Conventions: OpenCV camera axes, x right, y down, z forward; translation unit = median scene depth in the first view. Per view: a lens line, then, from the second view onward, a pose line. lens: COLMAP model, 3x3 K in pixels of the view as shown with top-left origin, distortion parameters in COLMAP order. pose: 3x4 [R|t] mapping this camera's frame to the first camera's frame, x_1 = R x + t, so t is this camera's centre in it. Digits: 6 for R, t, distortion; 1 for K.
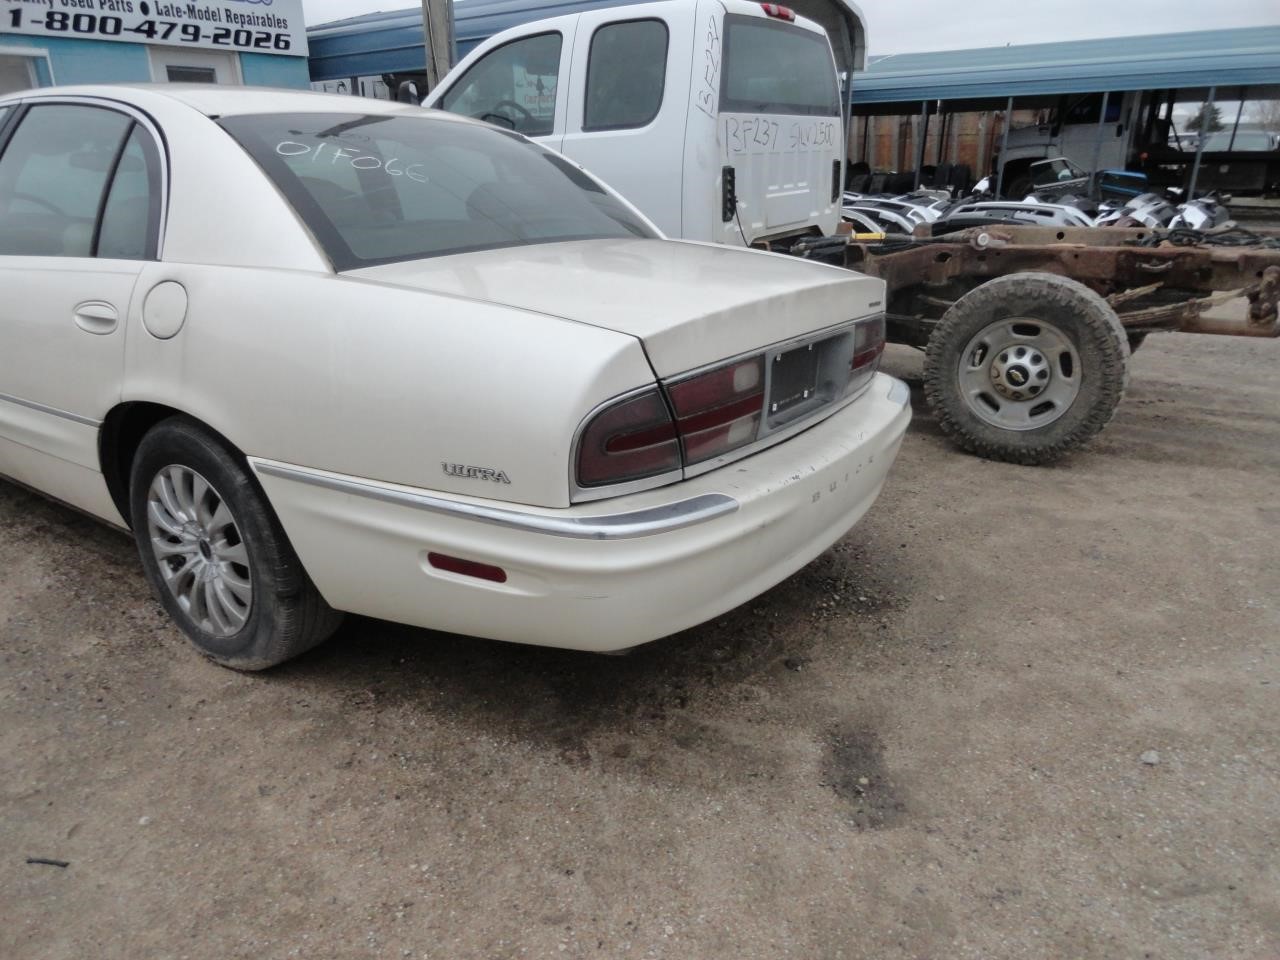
lens RADIAL K [[880.2, 0, 648.6], [0, 880.2, 488.2], [0, 0, 1]] dist [-0.008524, 0.006006]
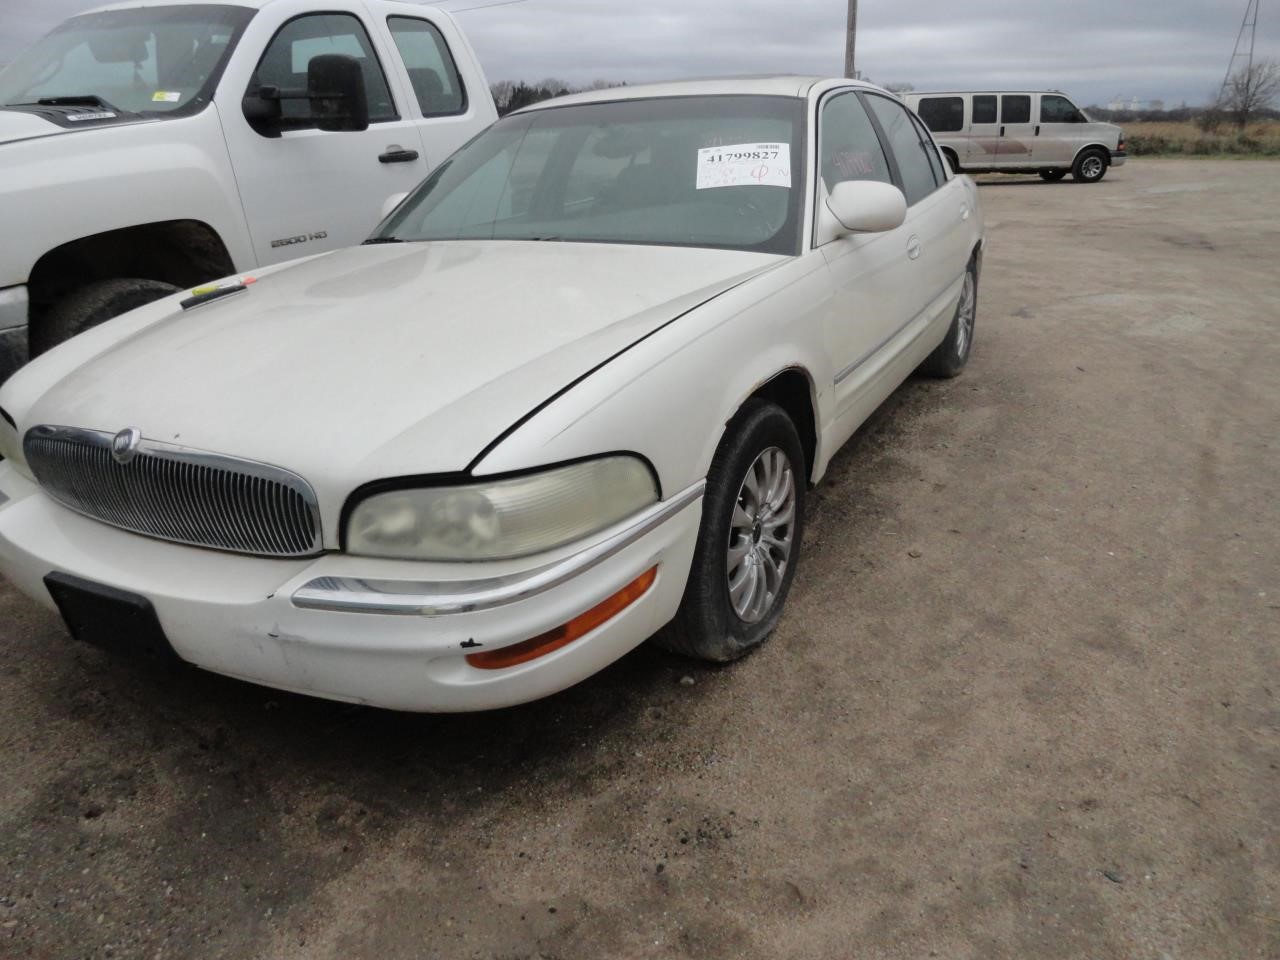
lens RADIAL K [[880.2, 0, 647.3], [0, 880.2, 477.7], [0, 0, 1]] dist [-0.008524, 0.006006]
pose [[-0.105283, -0.364953, 0.925054, -2.758335], [0.370122, 0.849012, 0.377078, -0.740712], [-0.922998, 0.382082, 0.045690, 1.907327]]
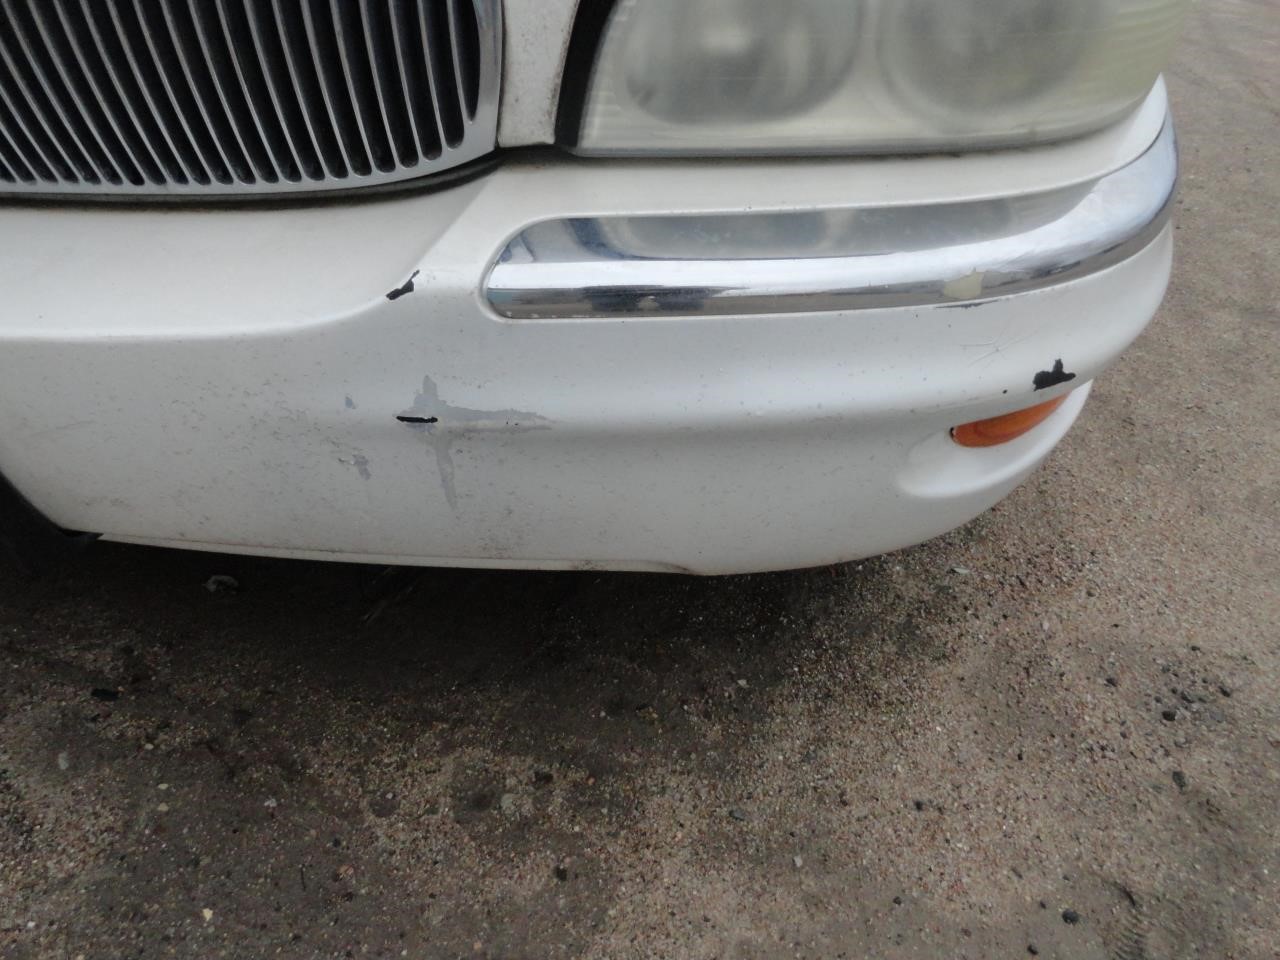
lens RADIAL K [[880.2, 0, 646.8], [0, 880.2, 480.6], [0, 0, 1]] dist [-0.008524, 0.006006]
pose [[-0.364479, -0.559778, 0.744180, -2.282921], [0.308804, 0.681276, 0.663705, -0.587075], [-0.878519, 0.471712, -0.075449, 2.262983]]
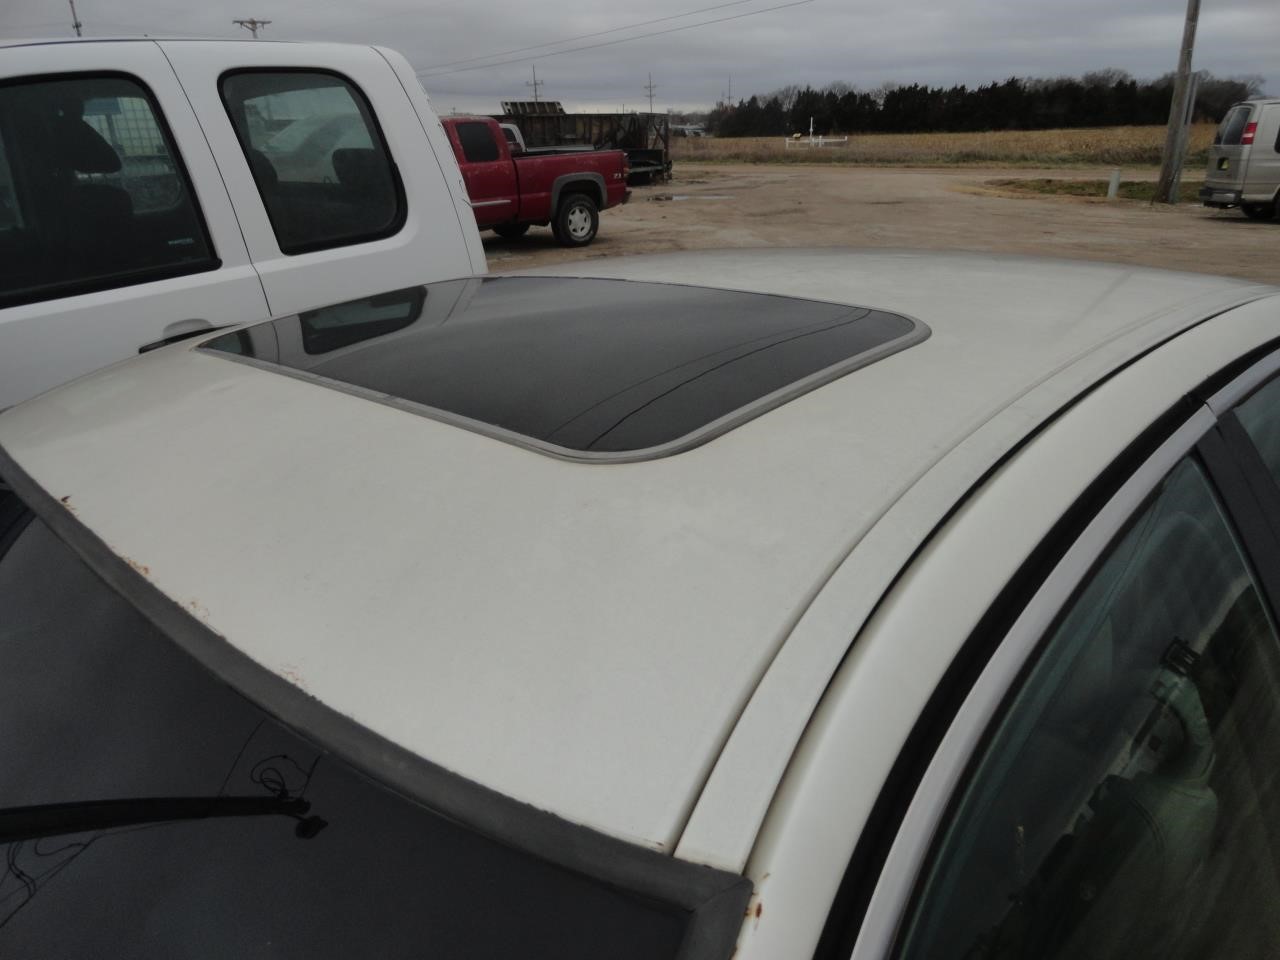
lens RADIAL K [[880.2, 0, 645.8], [0, 880.2, 484.3], [0, 0, 1]] dist [-0.008524, 0.006006]
pose [[0.193211, -0.366624, 0.910086, -1.342169], [0.383170, 0.882101, 0.274003, -0.751067], [-0.903244, 0.295777, 0.310911, 1.430831]]
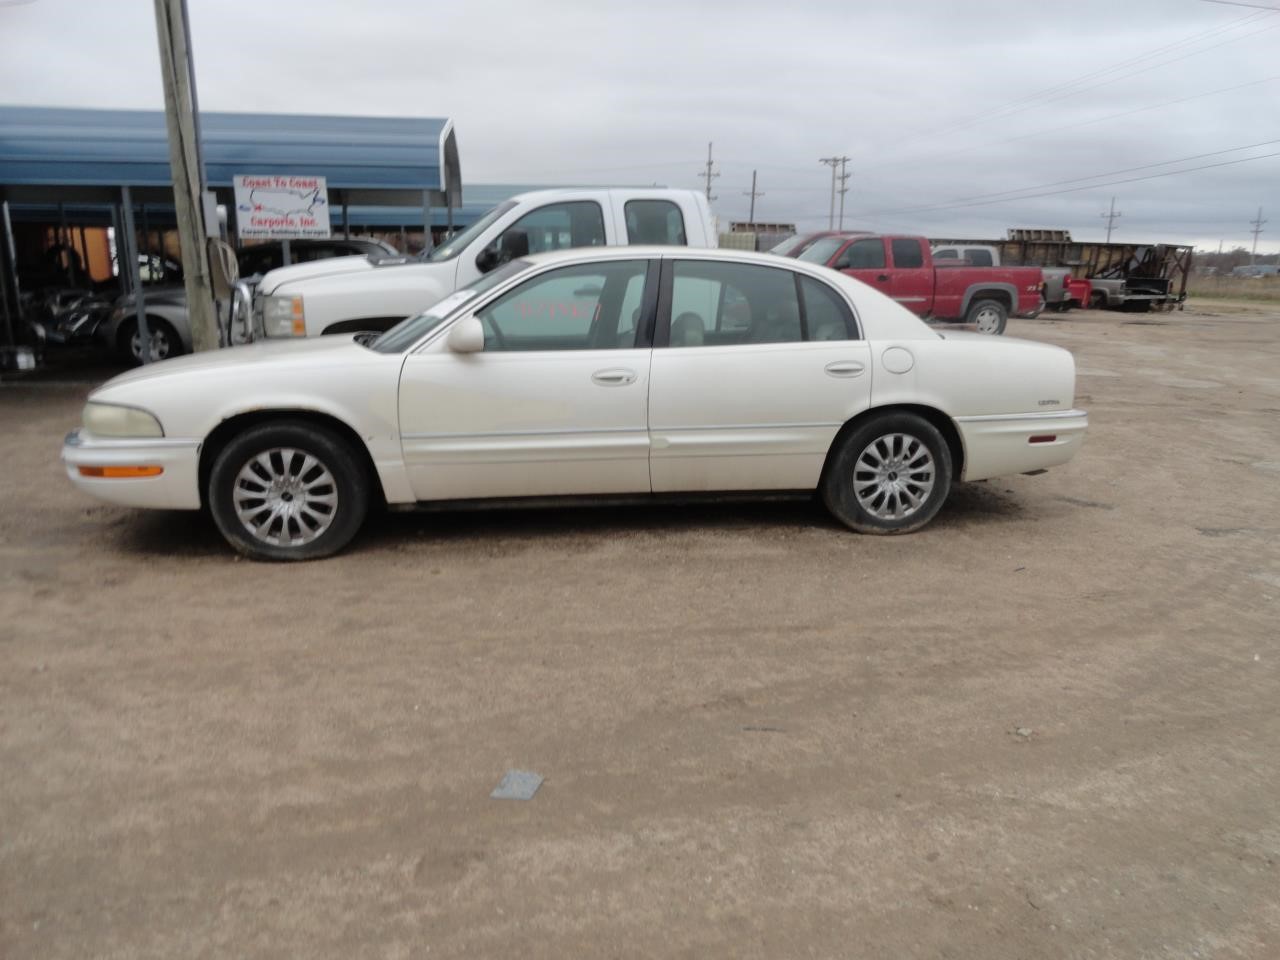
lens RADIAL K [[880.2, 0, 641.7], [0, 880.2, 475.9], [0, 0, 1]] dist [-0.008524, 0.006006]
pose [[0.712998, -0.150375, 0.684851, -2.548871], [0.233605, 0.971874, -0.029809, -0.007455], [-0.661106, 0.181239, 0.728073, -0.125904]]
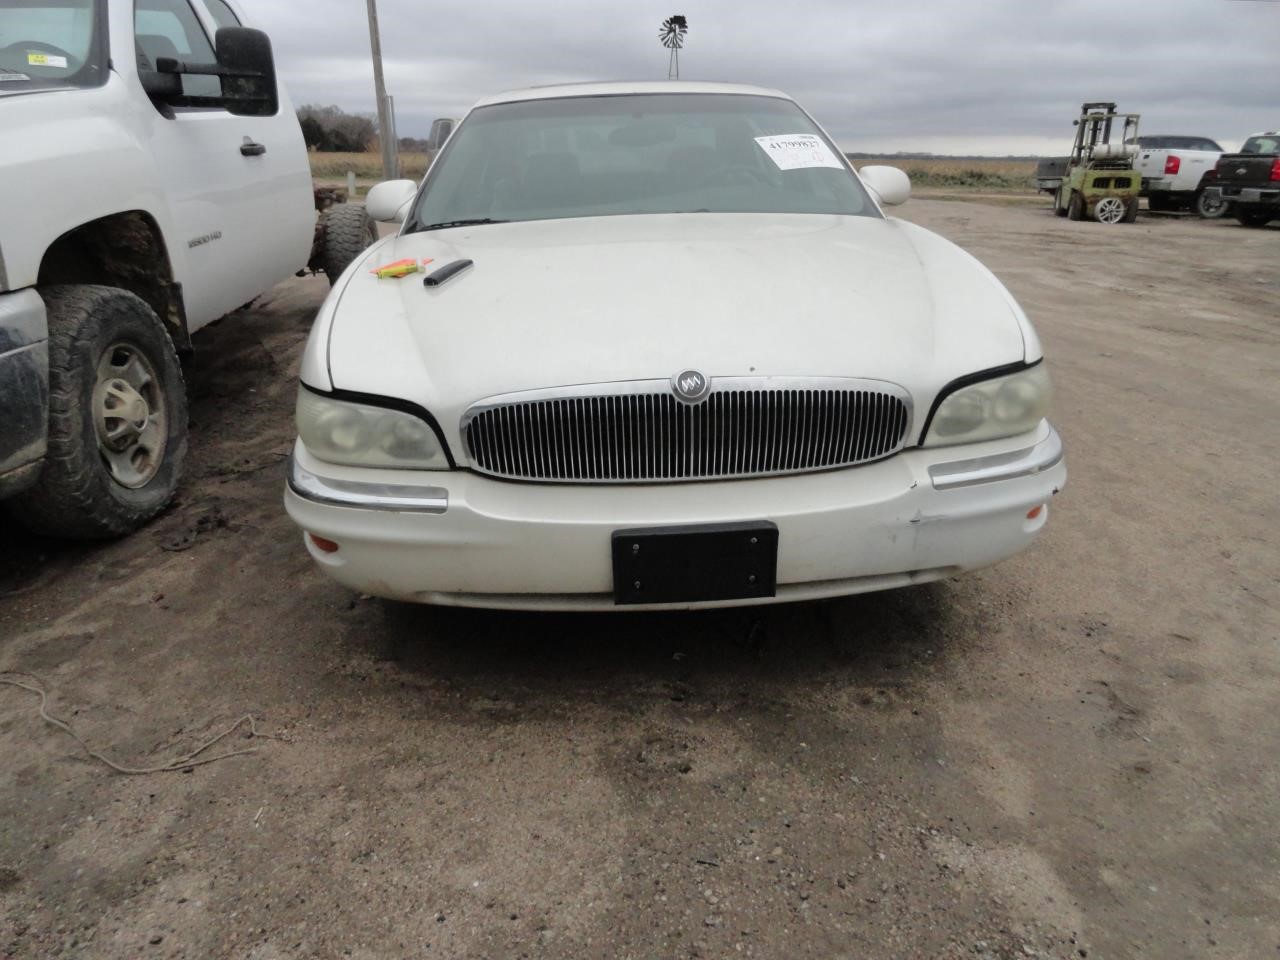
lens RADIAL K [[880.2, 0, 642.7], [0, 880.2, 478.9], [0, 0, 1]] dist [-0.008524, 0.006006]
pose [[-0.603372, -0.279322, 0.746941, -2.549691], [0.278579, 0.803813, 0.525622, -1.026503], [-0.747219, 0.525228, -0.407185, 2.827836]]
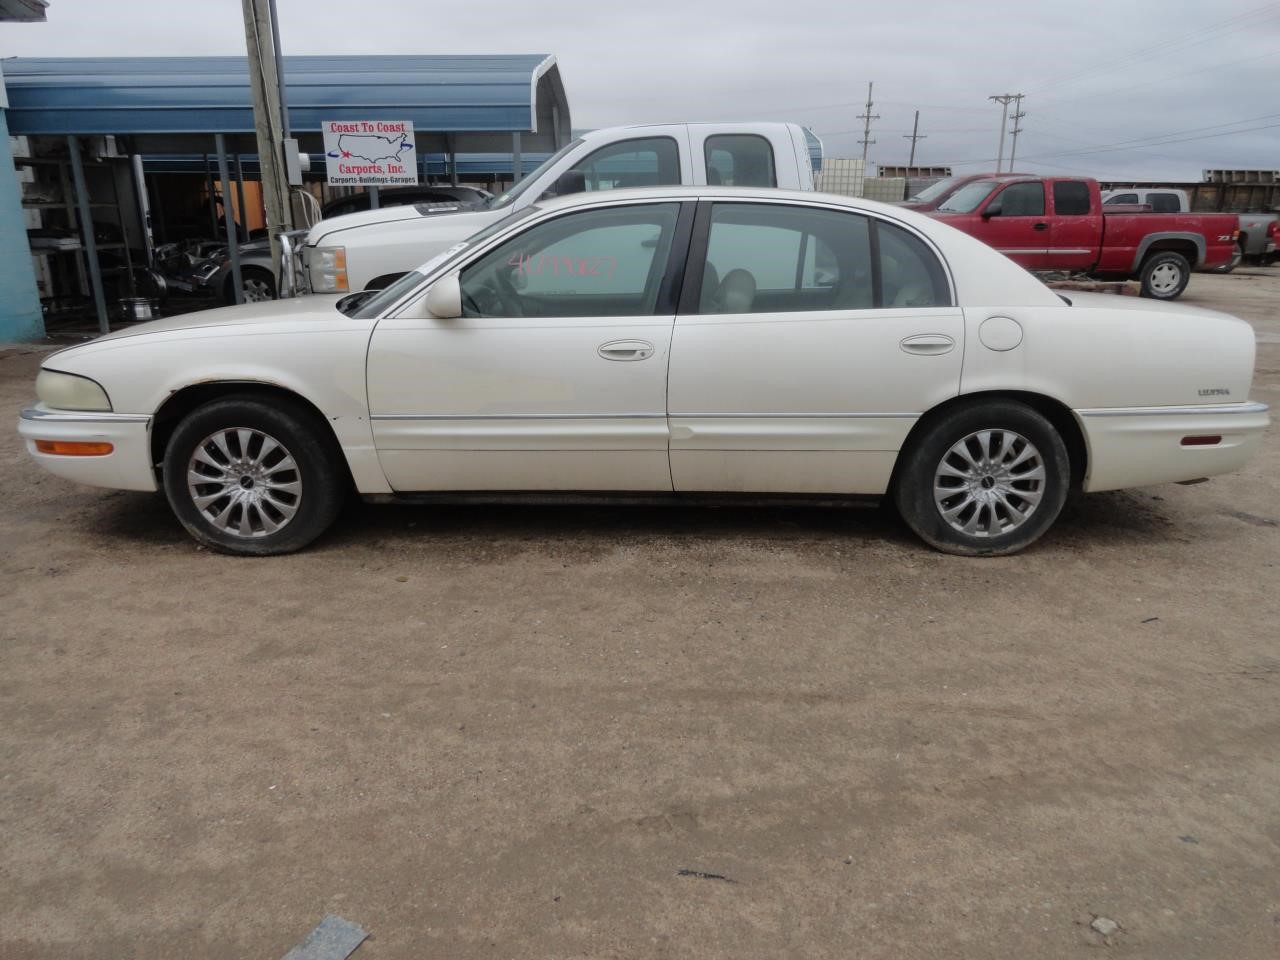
lens RADIAL K [[880.2, 0, 640.9], [0, 880.2, 477.8], [0, 0, 1]] dist [-0.008524, 0.006006]
pose [[0.819568, -0.155765, 0.551403, -2.084237], [0.193383, 0.981069, -0.010291, -0.048987], [-0.539362, 0.115066, 0.834175, -0.003758]]
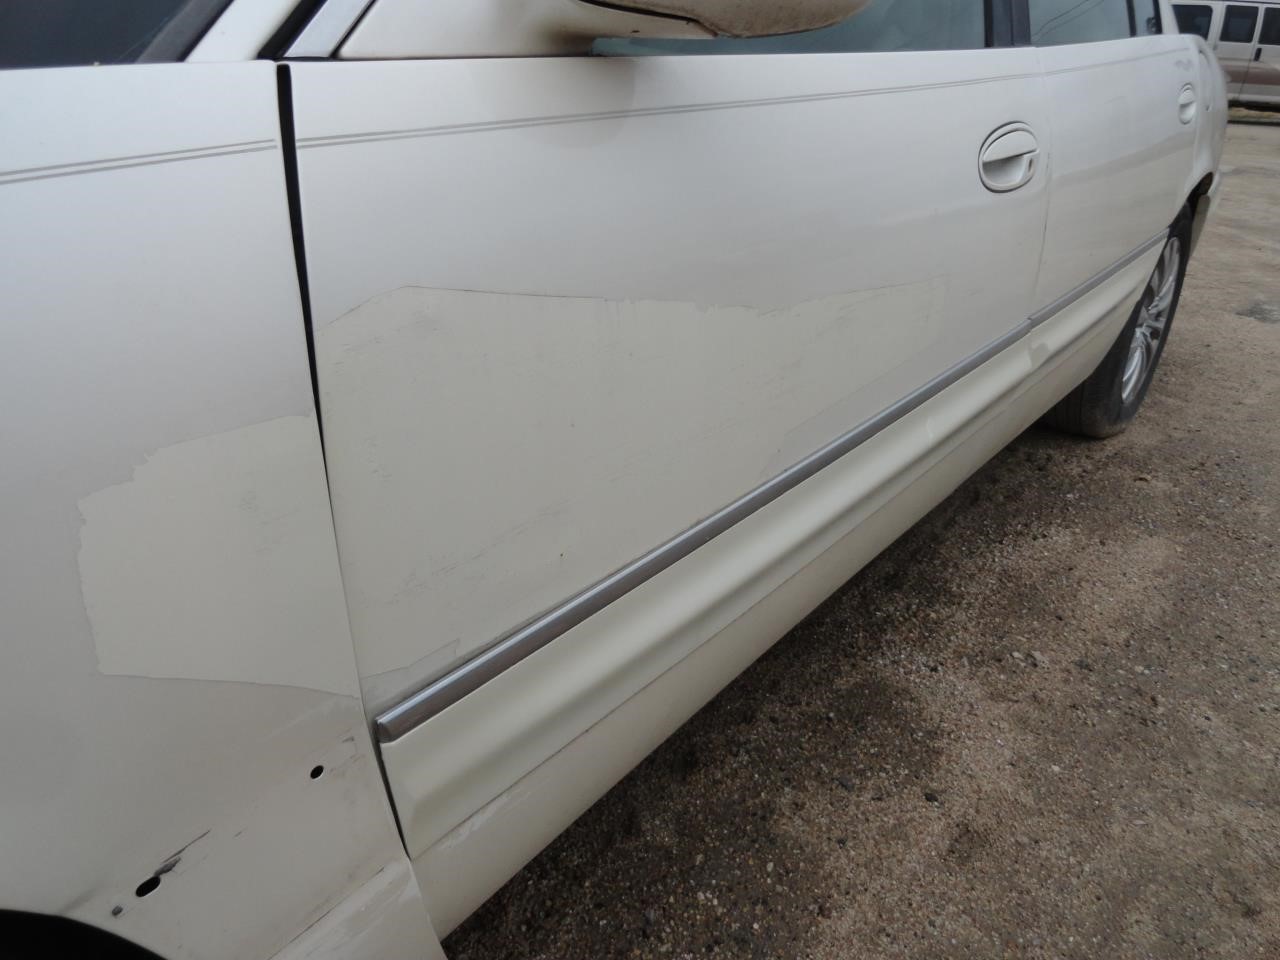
lens RADIAL K [[880.2, 0, 651.2], [0, 880.2, 474.4], [0, 0, 1]] dist [-0.008524, 0.006006]
pose [[0.090897, -0.445655, 0.890578, -1.759748], [0.312213, 0.861948, 0.399461, -0.428907], [-0.945653, 0.241741, 0.217488, 1.507352]]
